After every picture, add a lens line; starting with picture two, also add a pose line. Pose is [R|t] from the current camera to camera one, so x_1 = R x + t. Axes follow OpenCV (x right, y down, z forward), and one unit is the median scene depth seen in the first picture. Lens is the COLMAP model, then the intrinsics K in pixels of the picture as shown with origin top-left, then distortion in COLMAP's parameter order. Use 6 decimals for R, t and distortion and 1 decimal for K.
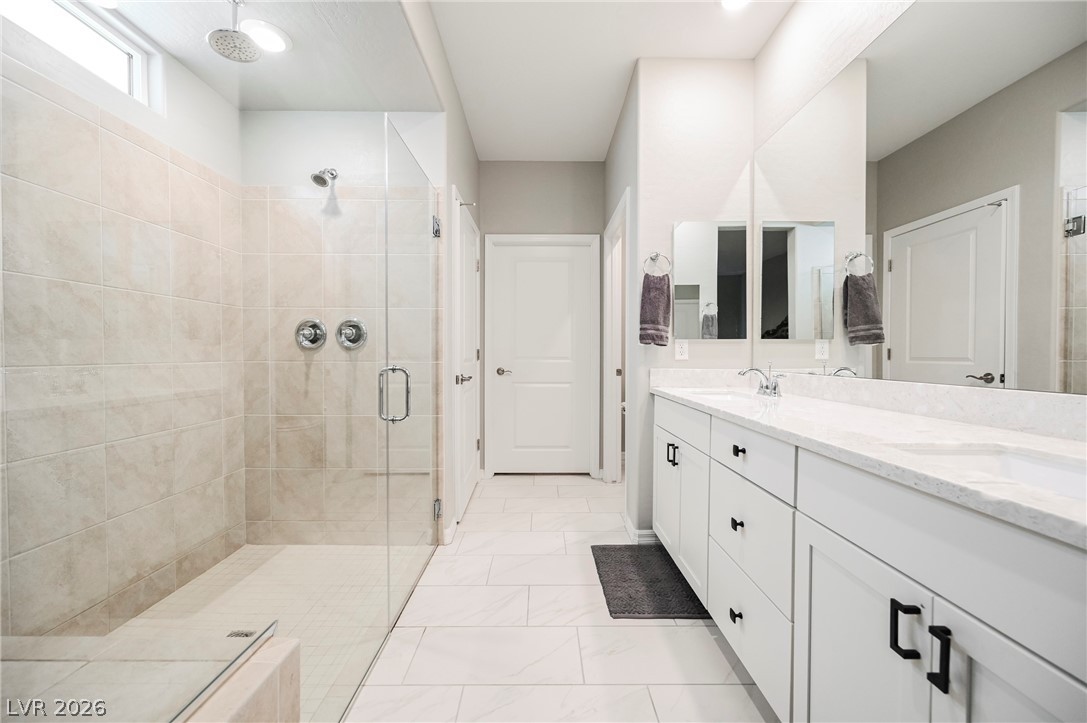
lens RADIAL K [[427.4, 0, 543.5], [0, 427.4, 360.5], [0, 0, 1]] dist [0.000209, 0.000318]
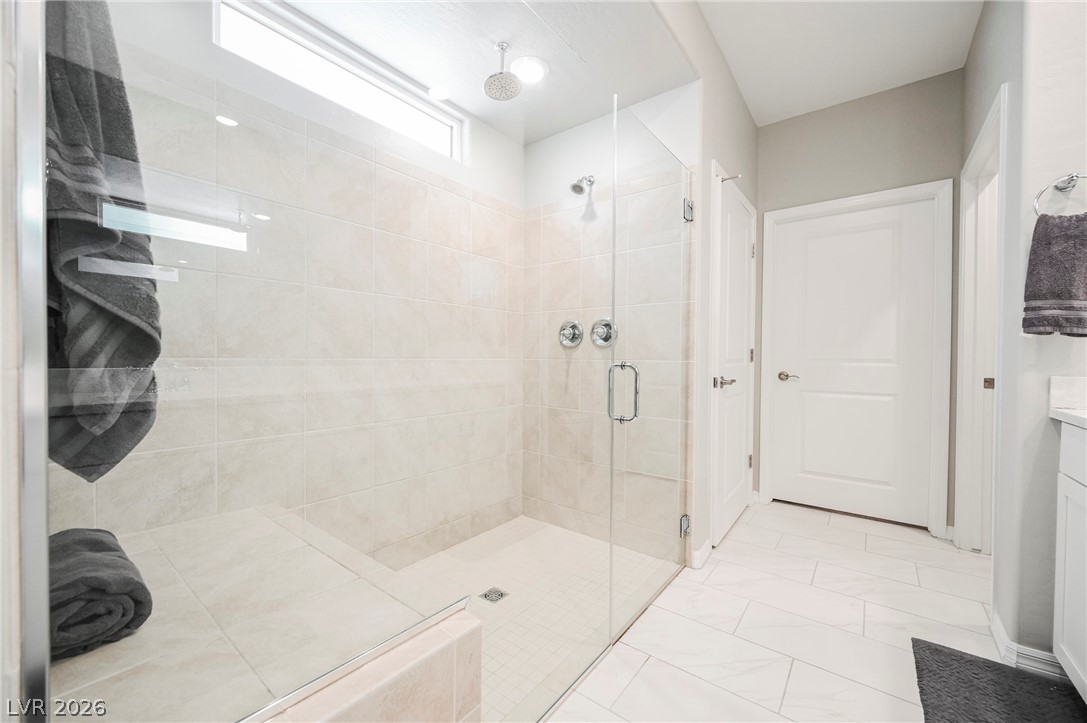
lens RADIAL K [[426.6, 0, 540.2], [0, 426.6, 361.5], [0, 0, 1]] dist [0.000309, 0.000432]
pose [[0.785498, 0.011067, -0.618766, 0.062904], [-0.016604, 0.999857, -0.003196, 0.012382], [0.618642, 0.012785, 0.785569, 0.108277]]
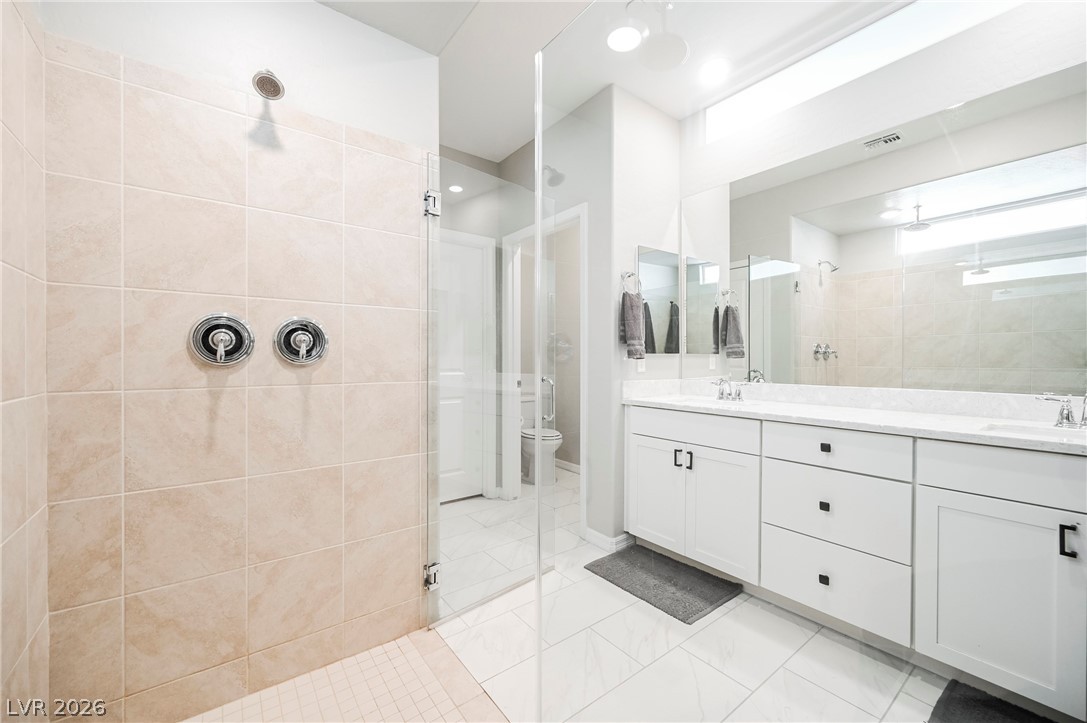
lens RADIAL K [[432.7, 0, 543.5], [0, 432.7, 361.5], [0, 0, 1]] dist [0.000127, 0.000310]
pose [[0.796942, -0.005185, 0.604033, -0.556908], [0.010981, 0.999922, -0.005906, -0.025441], [-0.603956, 0.011340, 0.796937, 0.272323]]
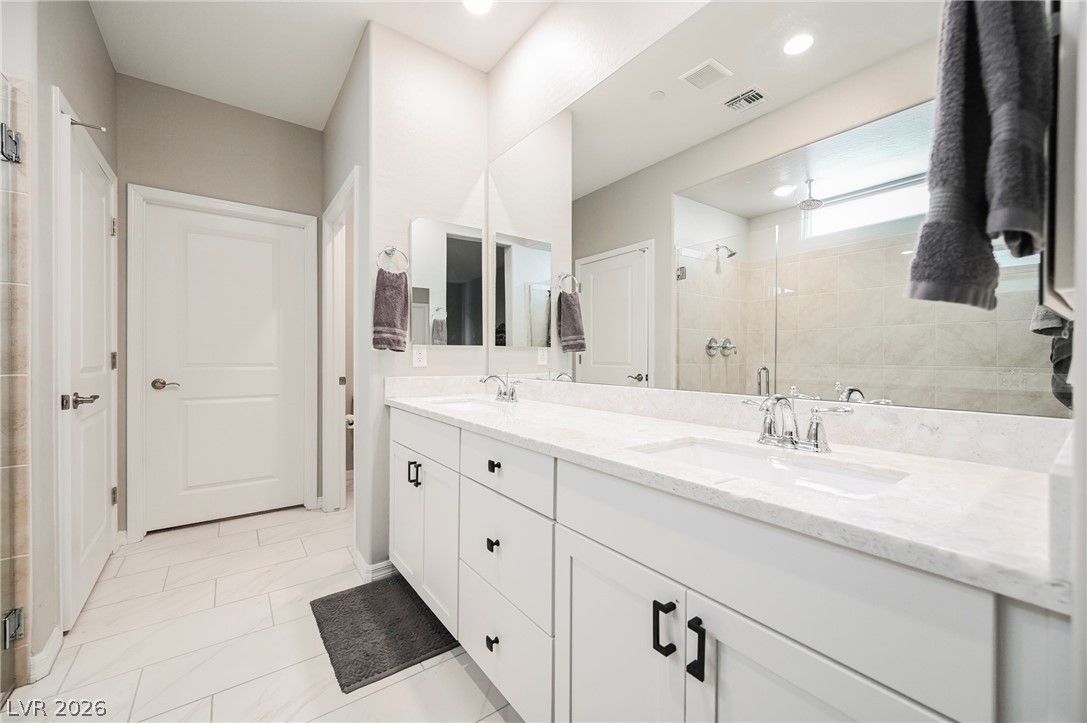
lens RADIAL K [[427.4, 0, 543.5], [0, 427.4, 360.5], [0, 0, 1]] dist [0.000209, 0.000318]
pose [[0.807984, -0.002017, 0.589201, -0.005807], [0.006603, 0.999962, -0.005632, -0.008471], [-0.589167, 0.008441, 0.807967, 0.097592]]
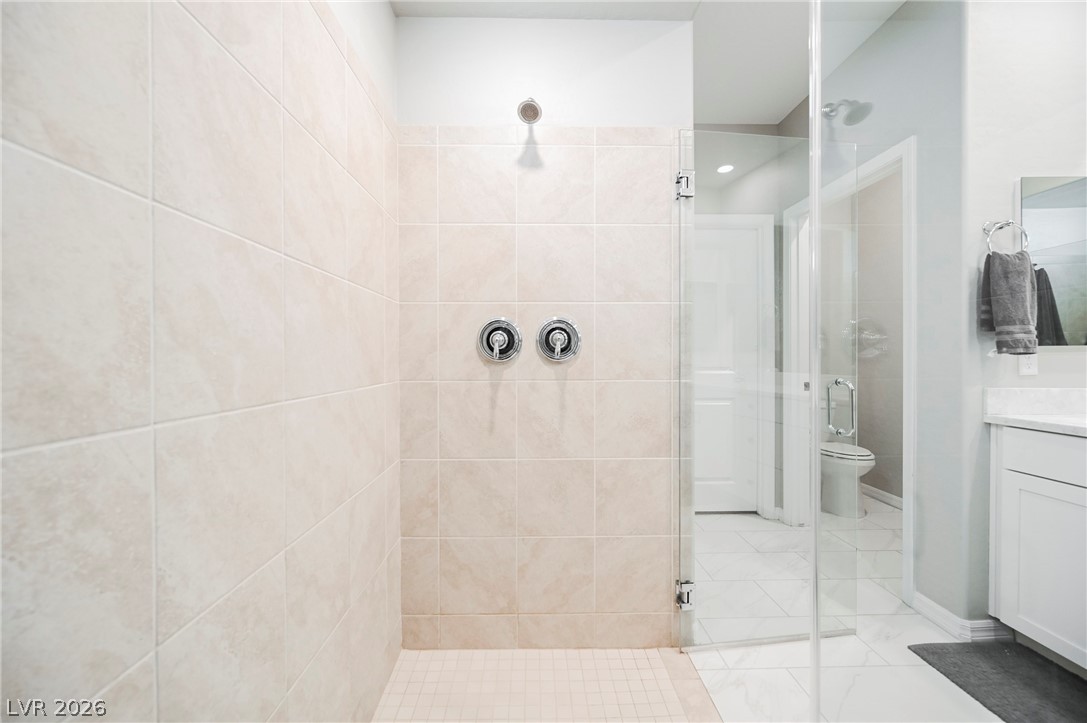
lens RADIAL K [[426.2, 0, 538.6], [0, 426.2, 360.1], [0, 0, 1]] dist [-0.000882, 0.000012]
pose [[0.999907, -0.005708, 0.012419, -0.494652], [0.005839, 0.999928, -0.010524, -0.023704], [-0.012358, 0.010595, 0.999868, 0.319896]]
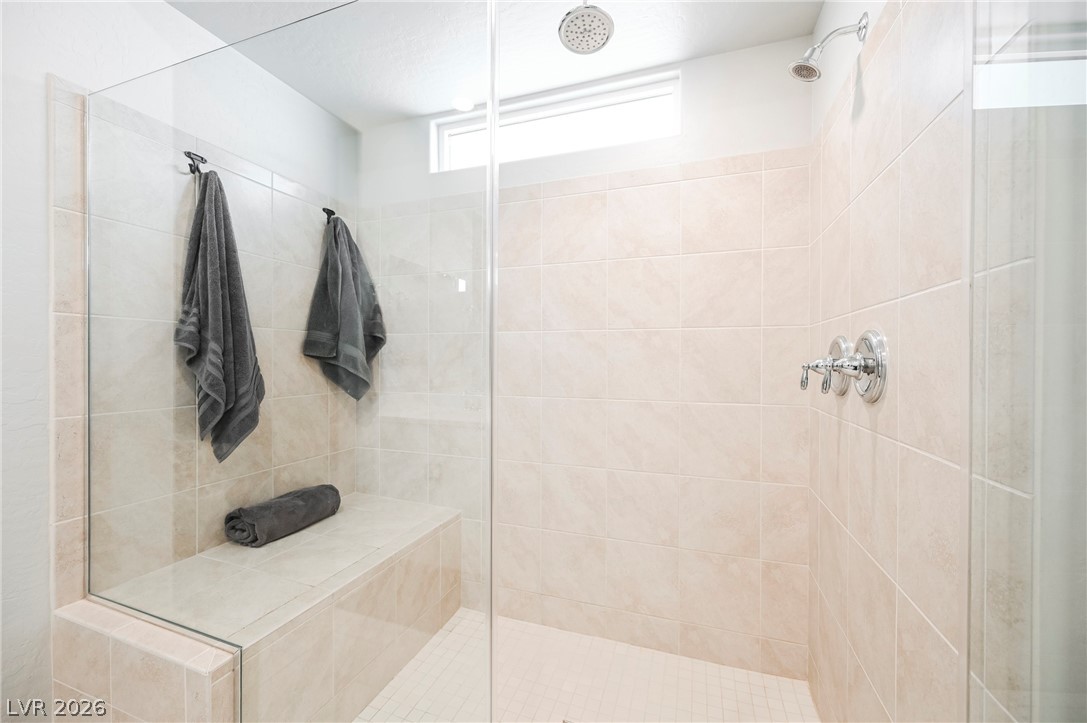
lens RADIAL K [[427.4, 0, 543.5], [0, 427.4, 360.5], [0, 0, 1]] dist [0.000209, 0.000318]
pose [[-0.329703, 0.001812, -0.944083, 0.065556], [-0.018956, 0.999784, 0.008539, -0.068412], [0.943894, 0.020711, -0.329597, 0.837018]]
